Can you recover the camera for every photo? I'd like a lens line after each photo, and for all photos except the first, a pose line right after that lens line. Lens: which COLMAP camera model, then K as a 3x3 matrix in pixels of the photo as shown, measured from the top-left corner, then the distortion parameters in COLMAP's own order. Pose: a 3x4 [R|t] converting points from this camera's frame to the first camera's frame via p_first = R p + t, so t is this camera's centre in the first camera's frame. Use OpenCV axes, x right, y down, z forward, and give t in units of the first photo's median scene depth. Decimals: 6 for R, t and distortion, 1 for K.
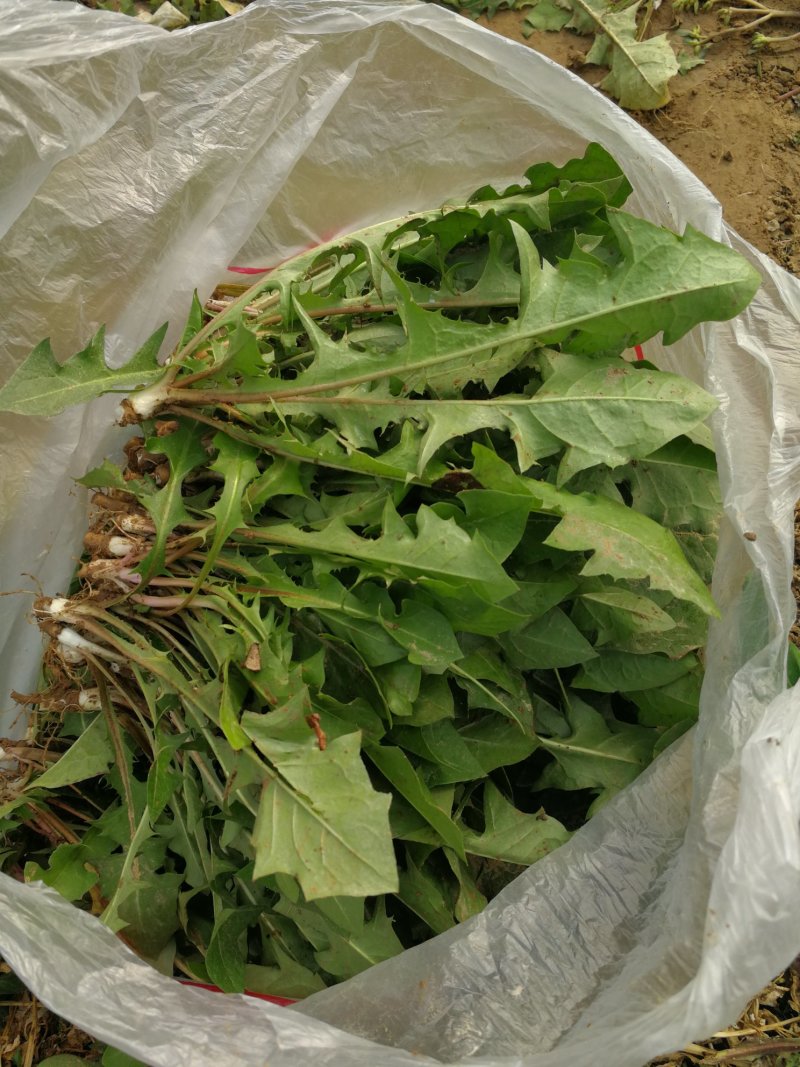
lens RADIAL K [[818.9, 0, 400.0], [0, 818.9, 533.5], [0, 0, 1]] dist [-0.000415, -0.032313]
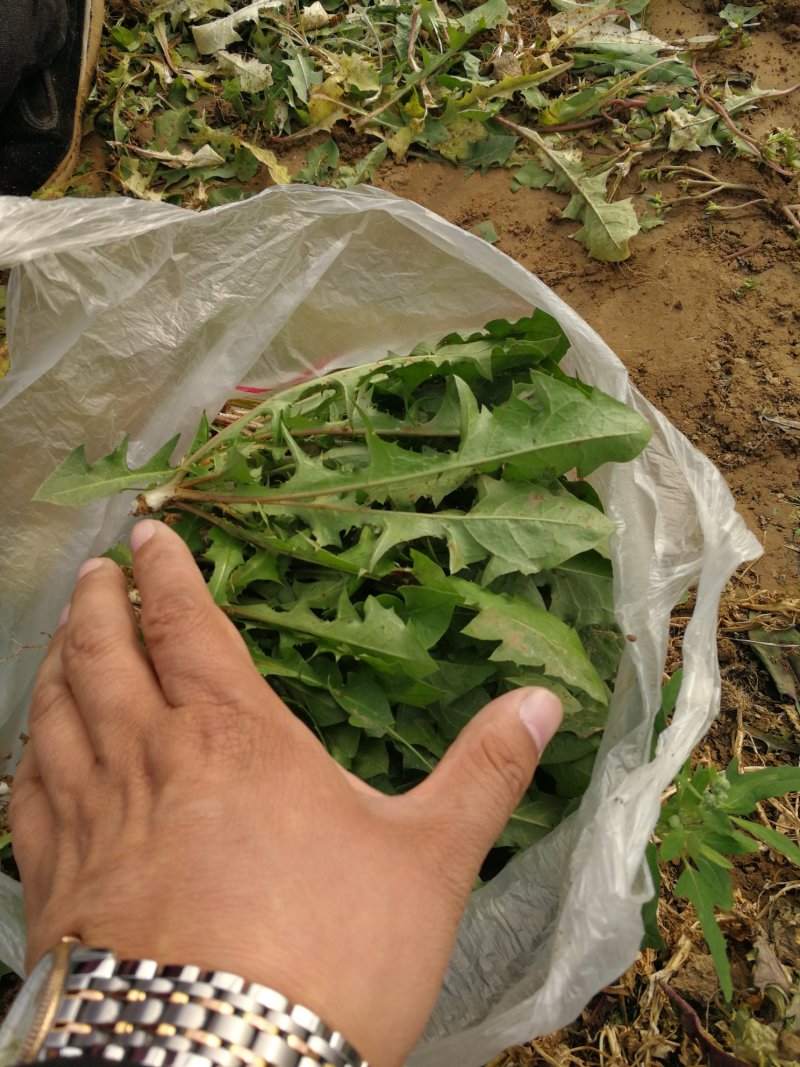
lens RADIAL K [[818.9, 0, 400.0], [0, 818.9, 533.5], [0, 0, 1]] dist [-0.000415, -0.032313]
pose [[0.998166, 0.059369, -0.011832, 0.072023], [-0.060236, 0.993505, -0.096536, -0.010660], [0.006024, 0.097072, 0.995259, -0.215649]]
